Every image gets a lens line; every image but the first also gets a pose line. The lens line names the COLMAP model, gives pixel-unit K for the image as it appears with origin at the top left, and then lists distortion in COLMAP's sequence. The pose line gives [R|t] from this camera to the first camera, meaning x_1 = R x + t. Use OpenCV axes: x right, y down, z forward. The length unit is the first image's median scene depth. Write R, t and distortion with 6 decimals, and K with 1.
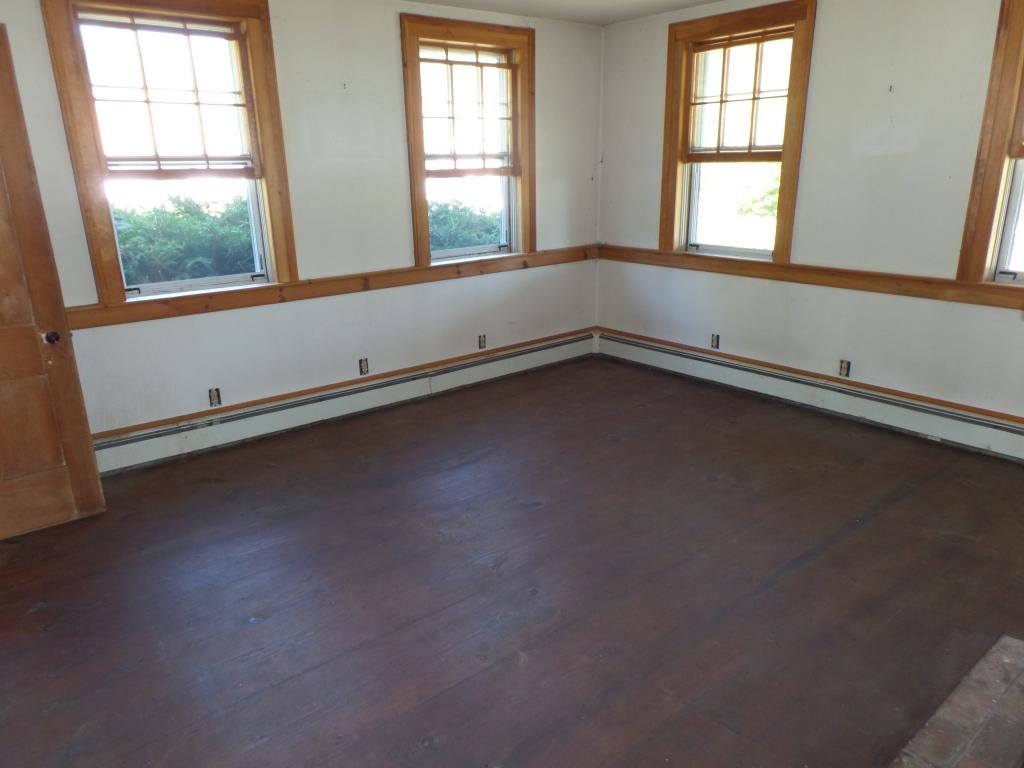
lens RADIAL K [[718.8, 0, 516.7], [0, 718.8, 384.2], [0, 0, 1]] dist [0.000377, 0.003535]
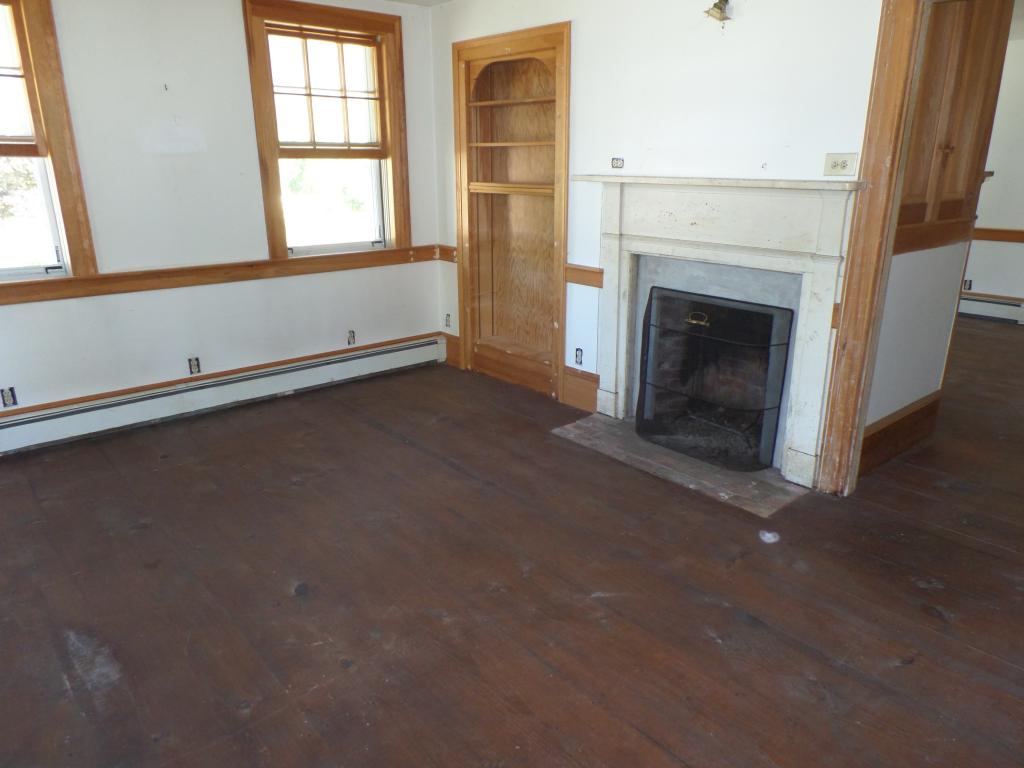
lens RADIAL K [[702.1, 0, 512.0], [0, 702.1, 384.0], [0, 0, 1]] dist [0.165587, -0.133405]
pose [[0.006073, -0.295152, 0.955431, -0.643407], [0.304566, 0.910601, 0.279367, -0.182805], [-0.952472, 0.289295, 0.095423, 0.614569]]
